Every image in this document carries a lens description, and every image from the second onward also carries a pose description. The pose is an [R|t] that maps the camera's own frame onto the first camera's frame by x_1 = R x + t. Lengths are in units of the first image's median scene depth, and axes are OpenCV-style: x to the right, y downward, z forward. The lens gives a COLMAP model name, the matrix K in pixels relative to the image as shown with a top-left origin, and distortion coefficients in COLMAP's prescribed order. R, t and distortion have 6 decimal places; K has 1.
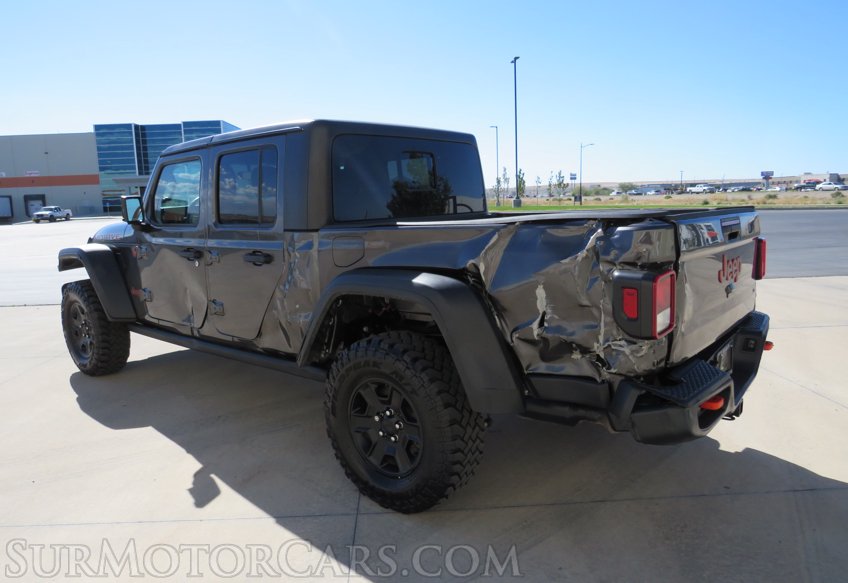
lens RADIAL K [[599.6, 0, 404.6], [0, 599.6, 296.6], [0, 0, 1]] dist [-0.027561, 0.012402]
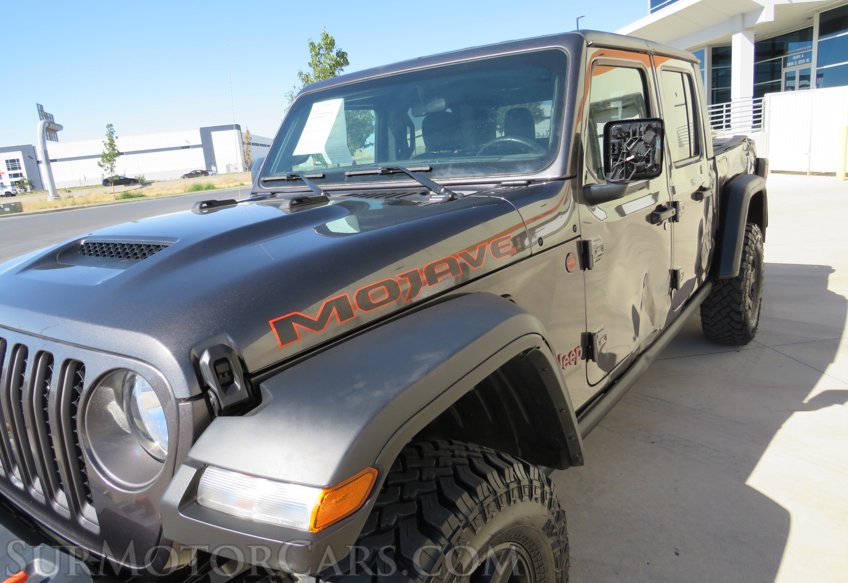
lens RADIAL K [[597.7, 0, 419.1], [0, 597.7, 286.8], [0, 0, 1]] dist [-0.031250, 0.006966]
pose [[-0.077197, -0.184160, 0.979860, -0.420740], [0.254895, 0.946487, 0.197970, -0.083295], [-0.963882, 0.265044, -0.026125, 0.561056]]
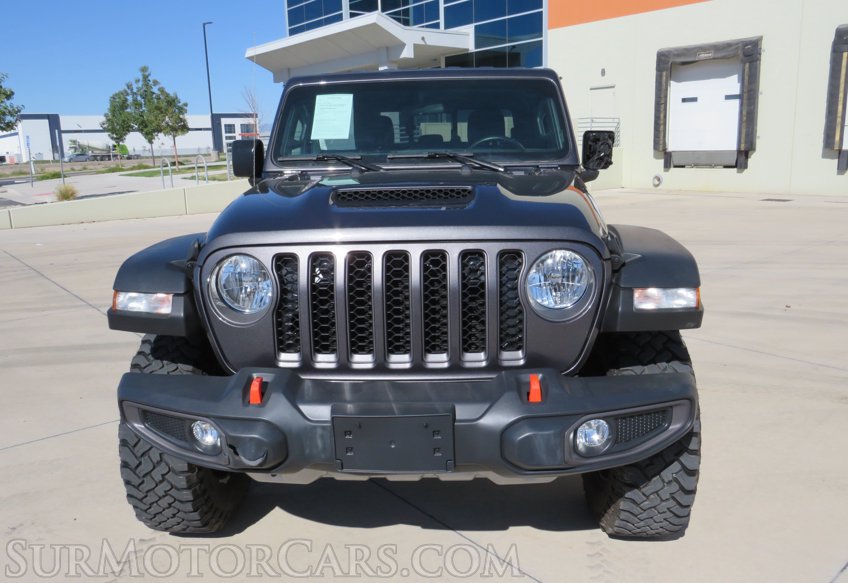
lens RADIAL K [[672.0, 0, 420.3], [0, 672.0, 290.1], [0, 0, 1]] dist [-0.031421, 0.017200]
pose [[-0.618091, -0.116390, 0.777443, -0.451514], [0.175717, 0.943499, 0.280951, -0.117709], [-0.766216, 0.310263, -0.562716, 0.786388]]
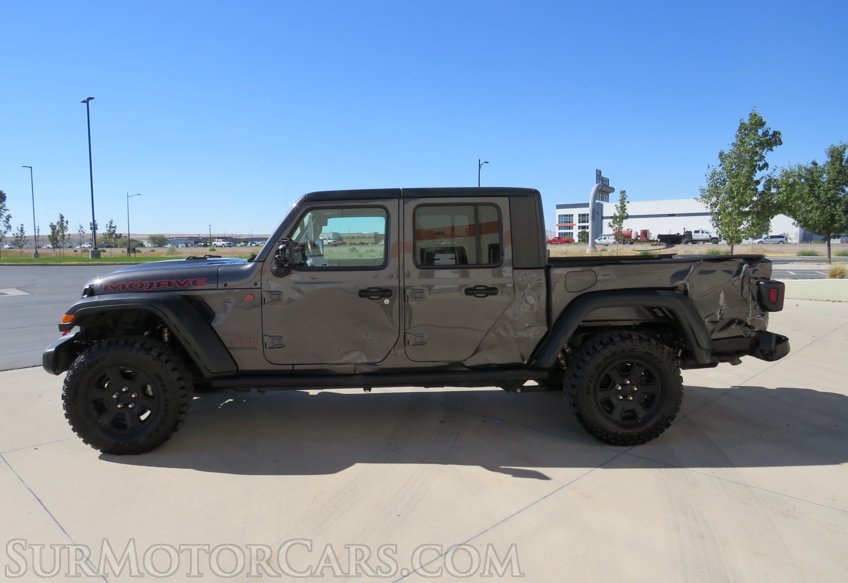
lens RADIAL K [[599.6, 0, 423.2], [0, 599.6, 295.5], [0, 0, 1]] dist [-0.027561, 0.012402]
pose [[0.710850, -0.037353, 0.702351, -0.453373], [0.099310, 0.993915, -0.047654, -0.002864], [-0.696297, 0.103625, 0.710234, 0.073206]]
